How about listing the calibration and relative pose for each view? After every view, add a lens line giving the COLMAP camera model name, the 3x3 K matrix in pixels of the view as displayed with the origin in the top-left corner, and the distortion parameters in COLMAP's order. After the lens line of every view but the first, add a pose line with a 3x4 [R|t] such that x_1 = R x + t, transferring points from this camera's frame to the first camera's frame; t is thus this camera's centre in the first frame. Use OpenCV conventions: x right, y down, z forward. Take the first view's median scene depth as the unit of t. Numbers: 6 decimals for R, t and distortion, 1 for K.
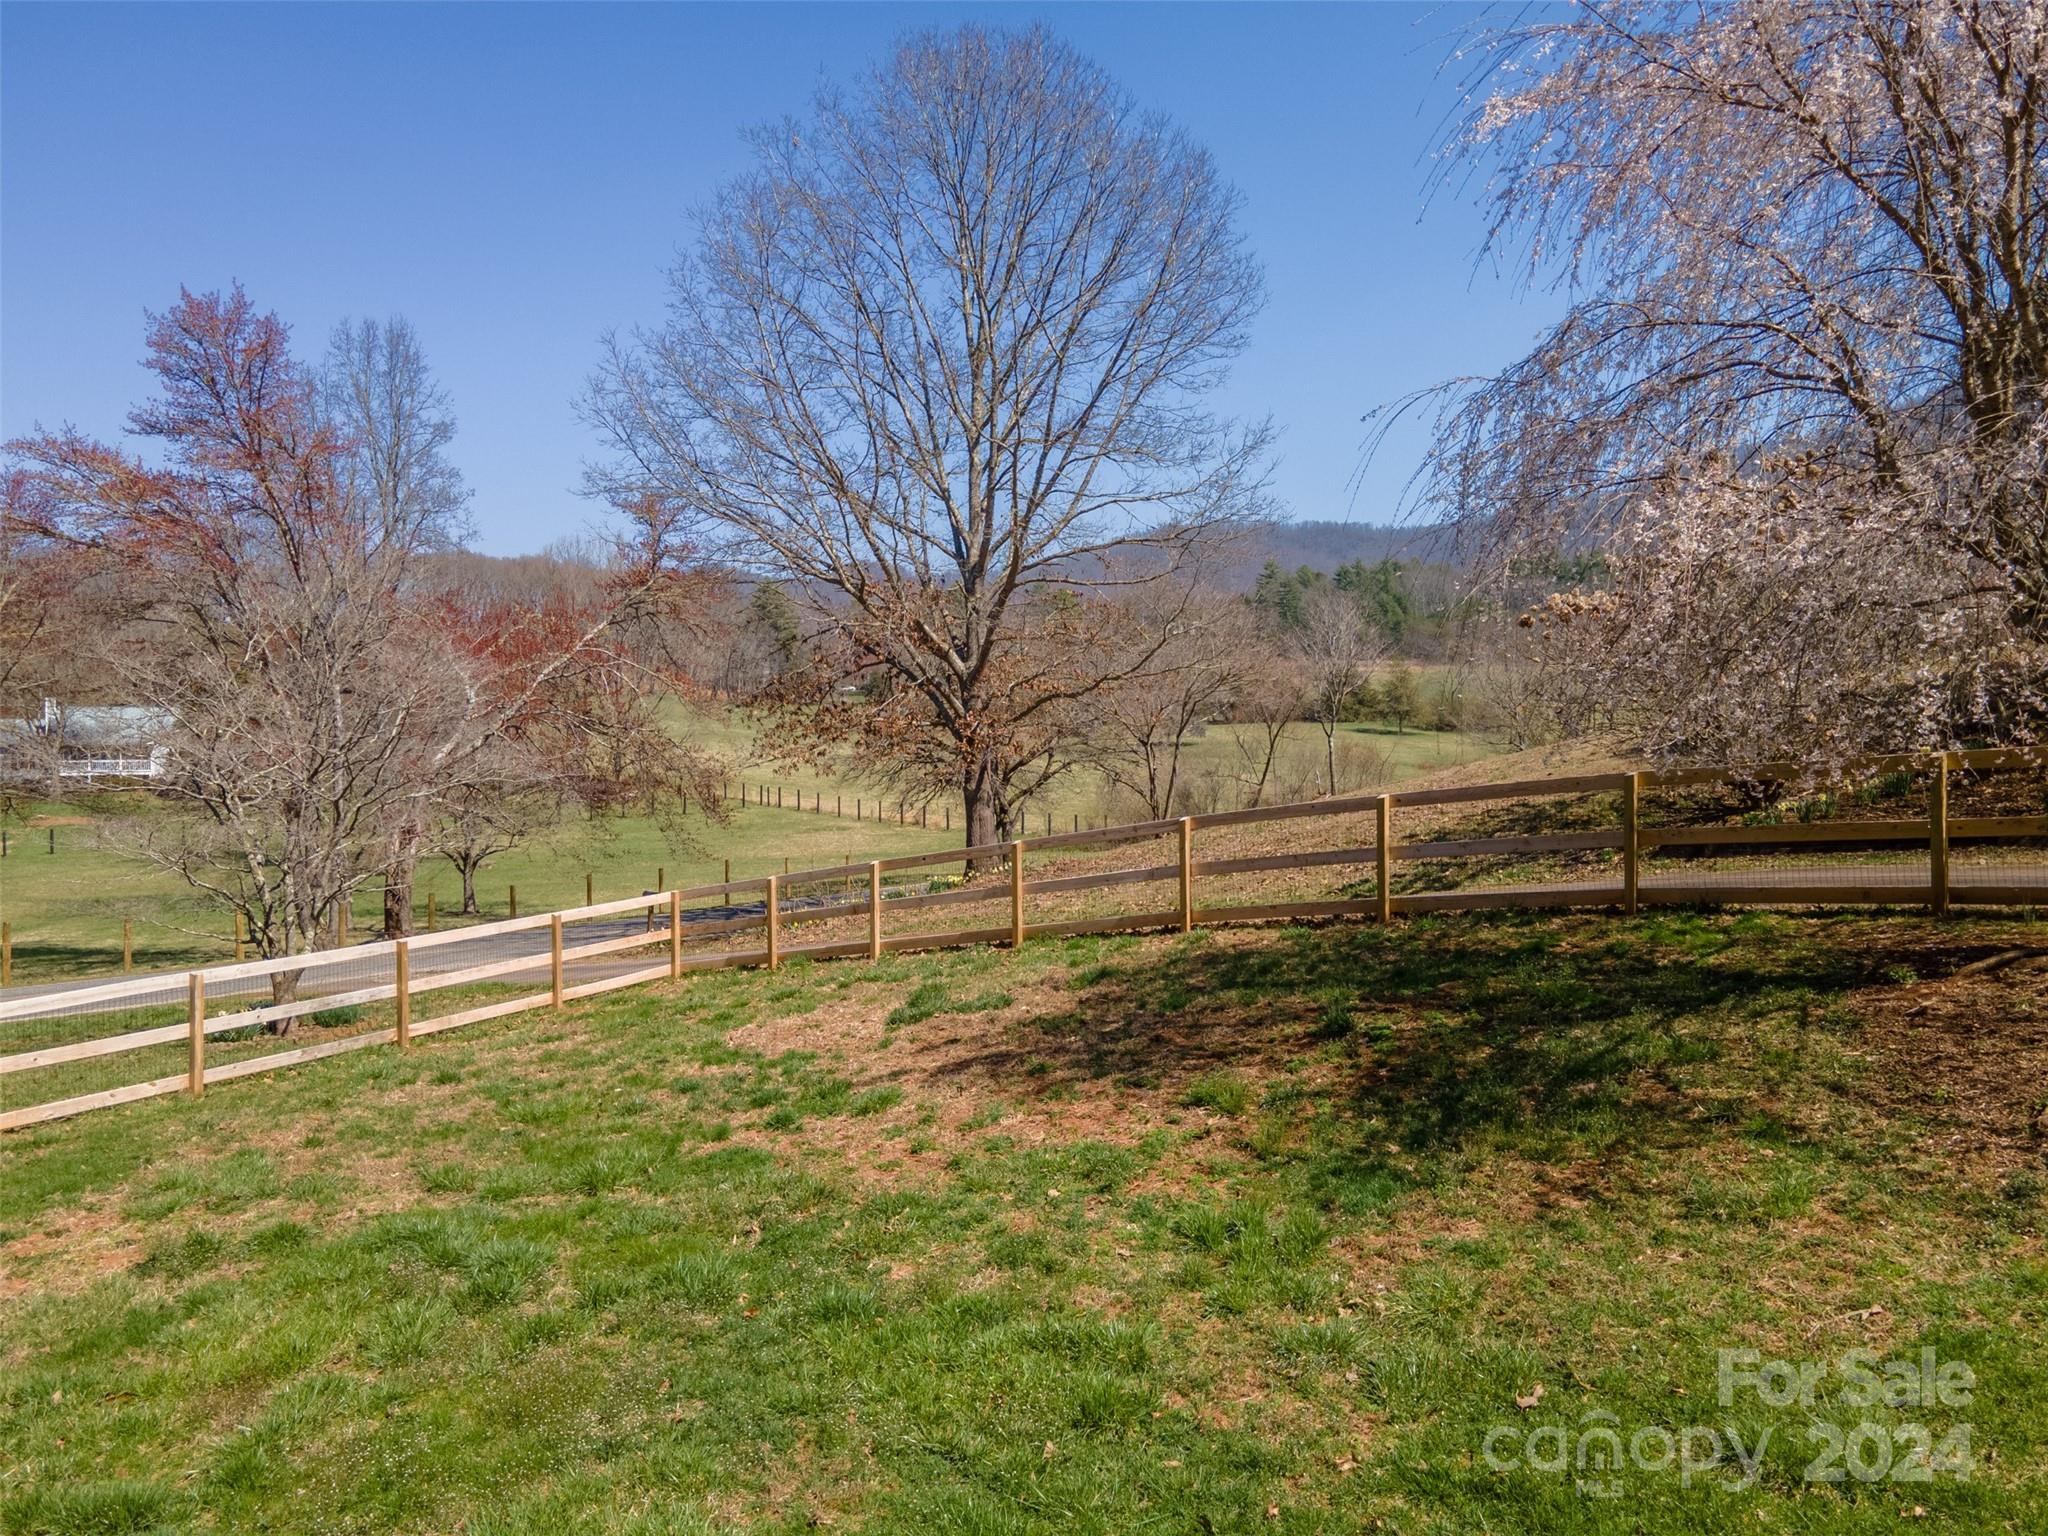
lens RADIAL K [[1489.4, 0, 1012.1], [0, 1489.4, 766.5], [0, 0, 1]] dist [0.035179, 0.012407]
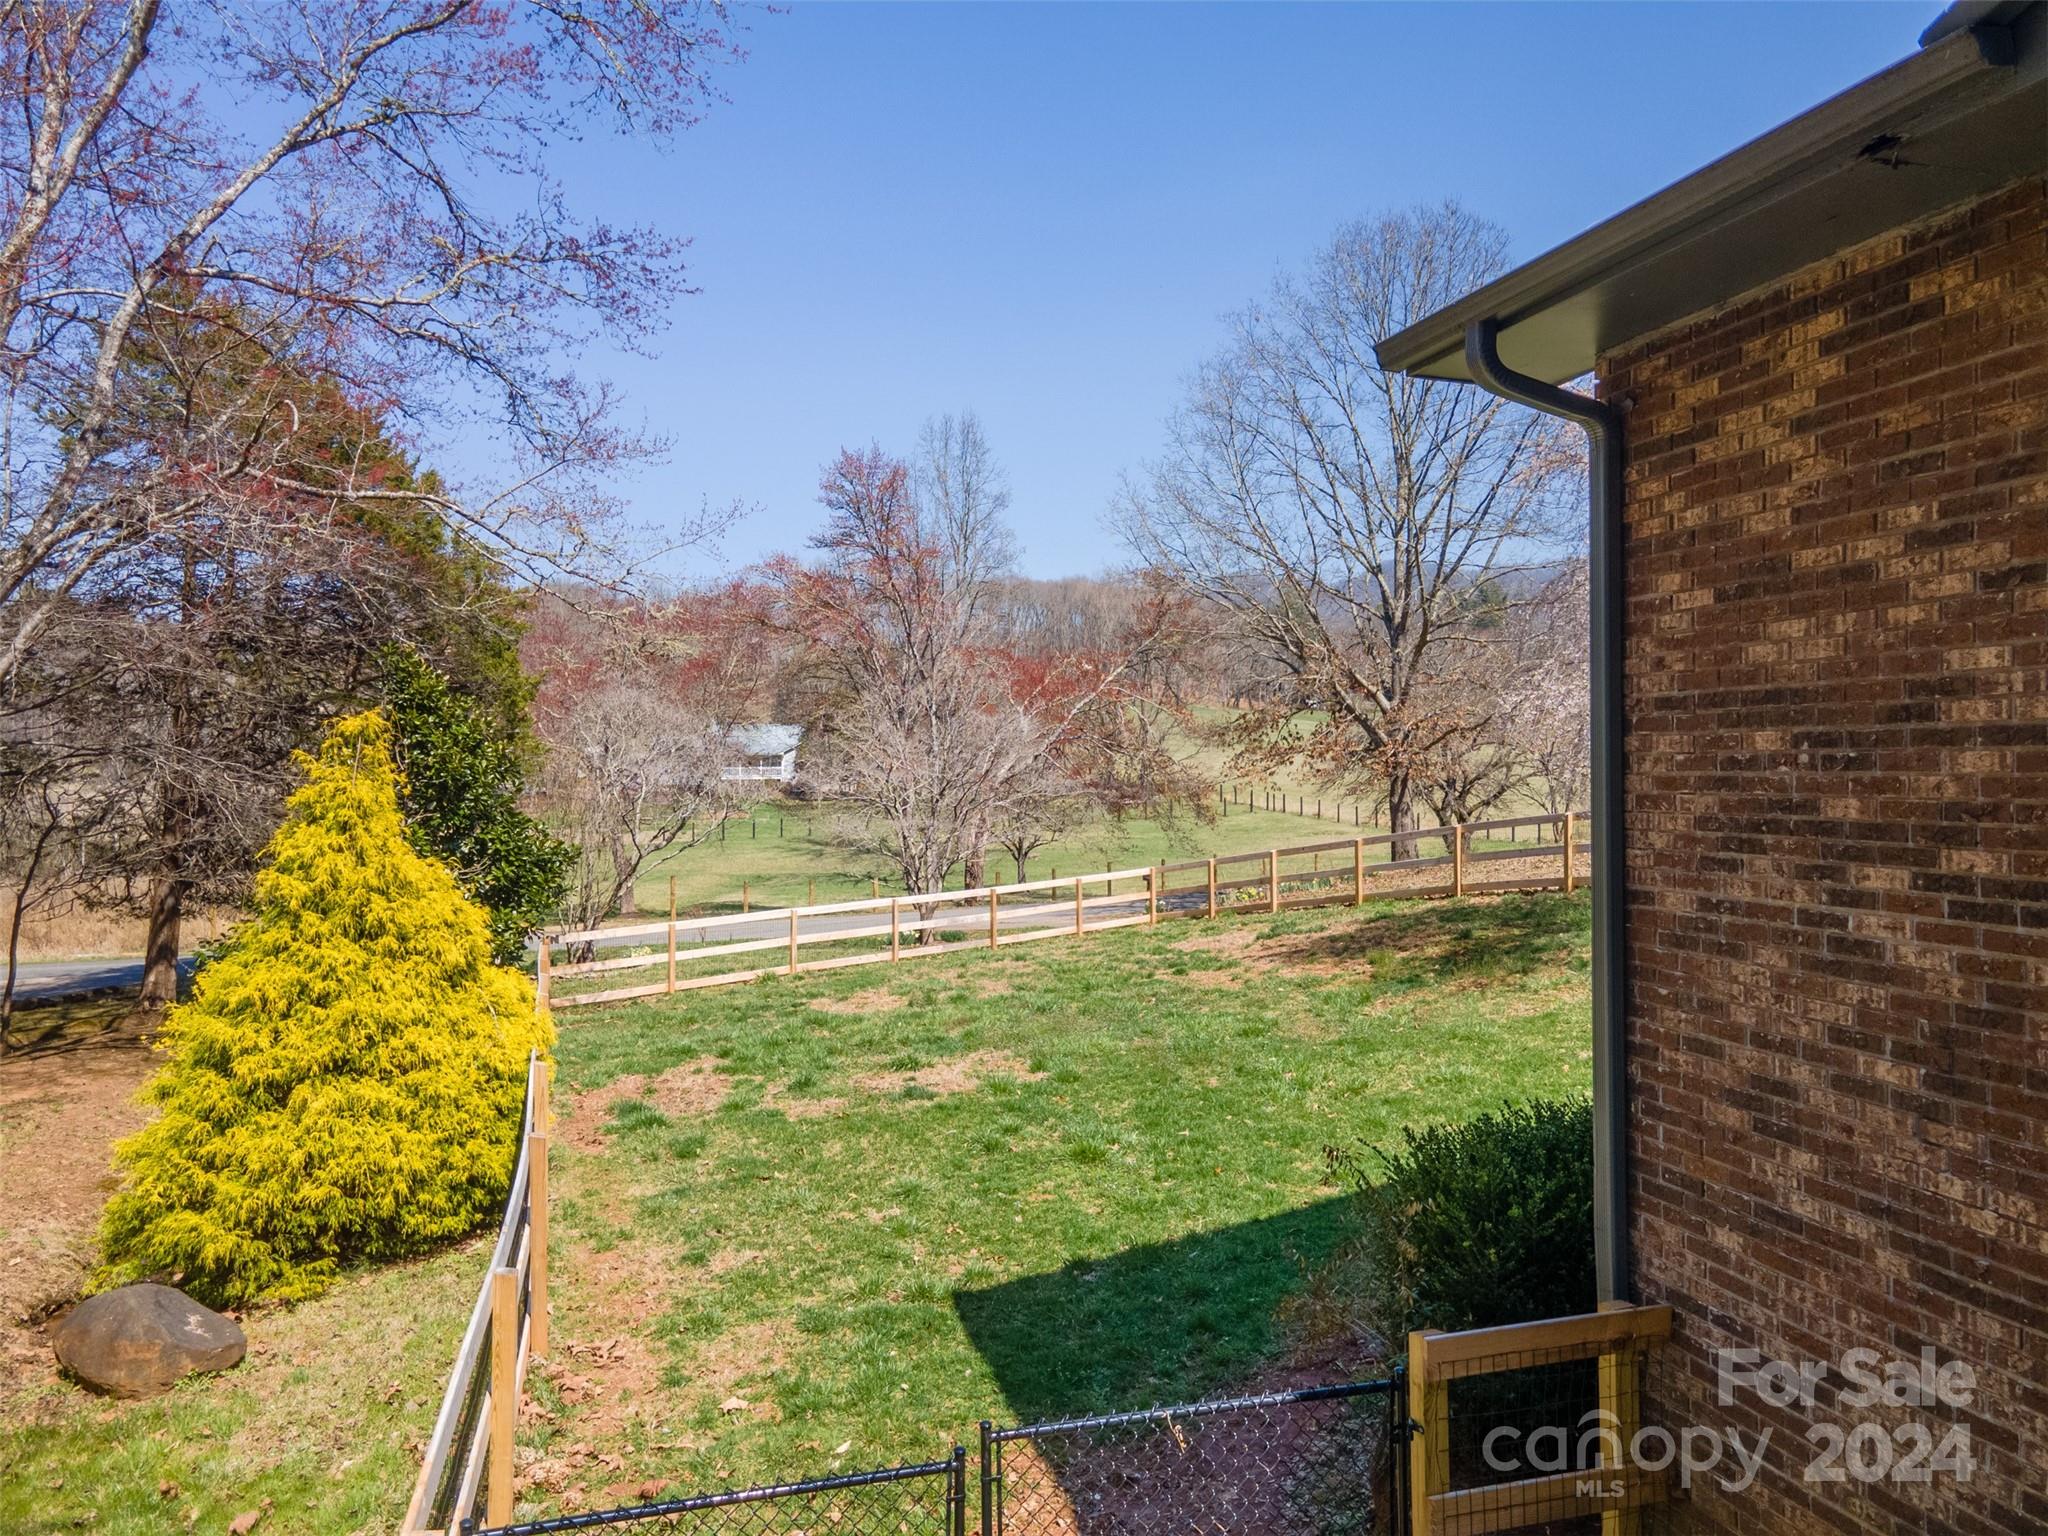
lens RADIAL K [[1489.4, 0, 1012.1], [0, 1489.4, 766.5], [0, 0, 1]] dist [0.035179, 0.012407]
pose [[0.939412, 0.003349, -0.342773, 0.102410], [-0.004393, 0.999988, -0.002267, -0.010502], [0.342761, 0.003635, 0.939416, -0.308103]]
